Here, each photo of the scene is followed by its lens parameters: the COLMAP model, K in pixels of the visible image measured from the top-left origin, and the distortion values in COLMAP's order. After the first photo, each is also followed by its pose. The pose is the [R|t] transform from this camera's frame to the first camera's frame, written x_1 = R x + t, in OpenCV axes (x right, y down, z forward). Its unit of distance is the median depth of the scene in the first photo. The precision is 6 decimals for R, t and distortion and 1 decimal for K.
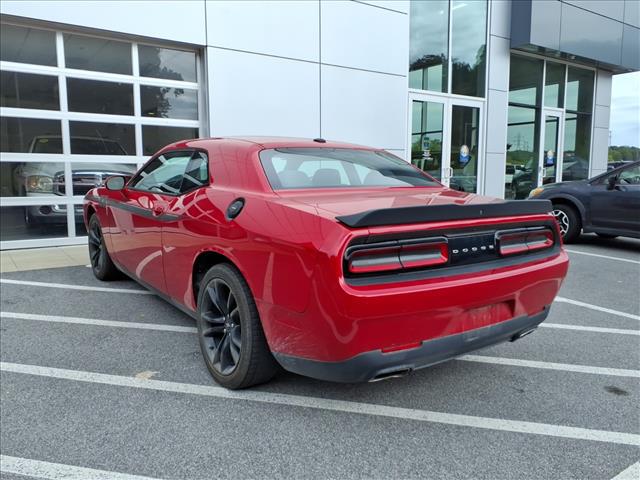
lens RADIAL K [[510.5, 0, 321.9], [0, 510.5, 234.5], [0, 0, 1]] dist [0.012364, -0.003955]
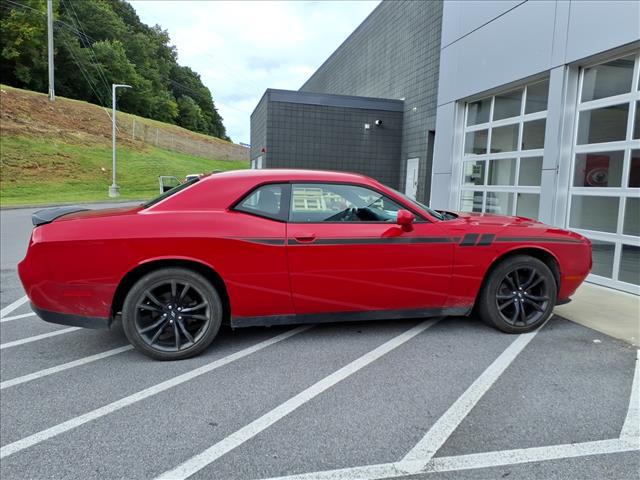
lens RADIAL K [[508.9, 0, 321.0], [0, 508.9, 240.5], [0, 0, 1]] dist [0.055259, -0.072652]
pose [[-0.386729, 0.077751, -0.918910, 1.098472], [-0.145421, 0.978831, 0.144023, -0.240002], [0.910655, 0.189326, -0.367236, 1.749202]]
